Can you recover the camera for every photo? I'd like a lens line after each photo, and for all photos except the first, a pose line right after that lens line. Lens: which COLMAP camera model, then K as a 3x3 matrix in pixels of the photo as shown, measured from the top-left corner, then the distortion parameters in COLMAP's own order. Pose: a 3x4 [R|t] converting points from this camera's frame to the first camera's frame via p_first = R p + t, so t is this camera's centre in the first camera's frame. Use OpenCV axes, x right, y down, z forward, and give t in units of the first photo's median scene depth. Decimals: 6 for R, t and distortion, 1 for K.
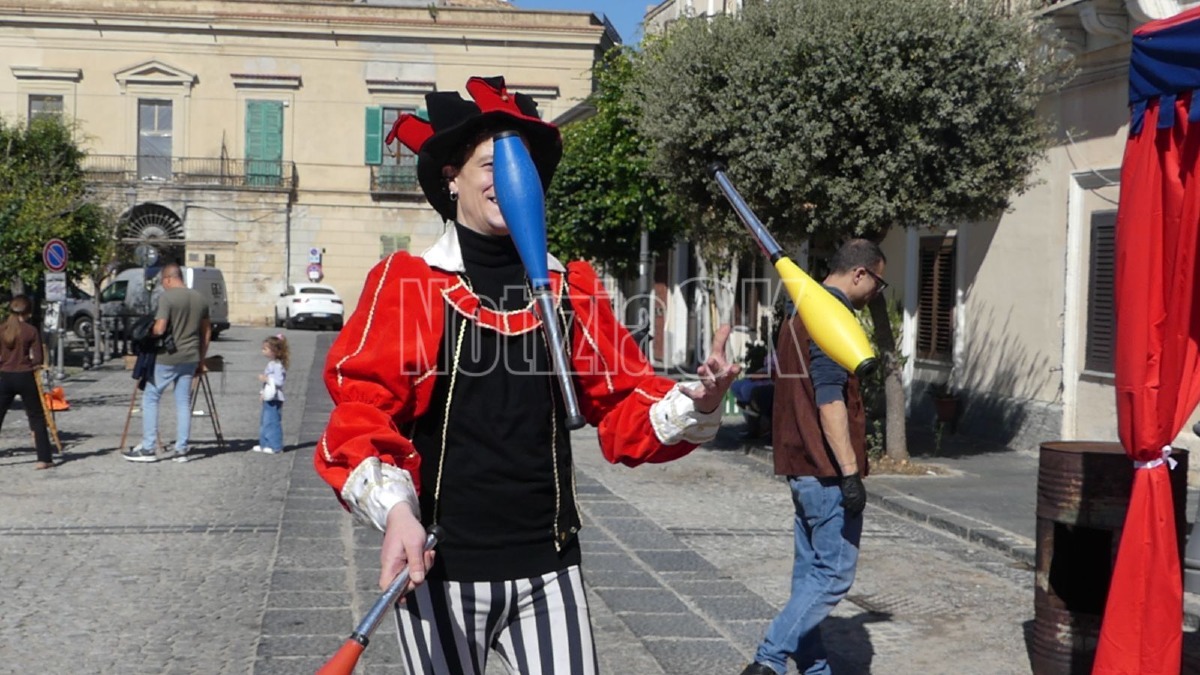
lens RADIAL K [[1488.7, 0, 605.0], [0, 1488.7, 331.3], [0, 0, 1]] dist [0.016424, 0.000000]
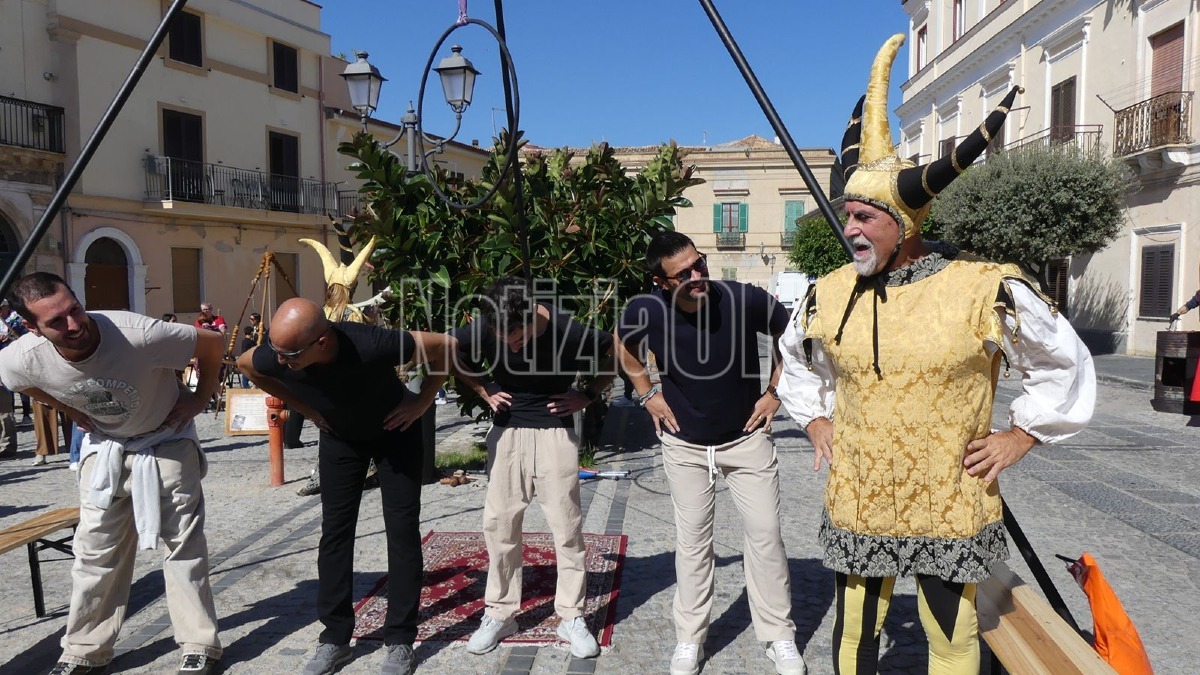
lens RADIAL K [[894.8, 0, 595.8], [0, 894.8, 367.3], [0, 0, 1]] dist [-0.009660, 0.018908]
pose [[0.985036, -0.019494, -0.171242, -0.300868], [0.028005, 0.998482, 0.047429, 0.018722], [0.170057, -0.051515, 0.984087, -0.560814]]
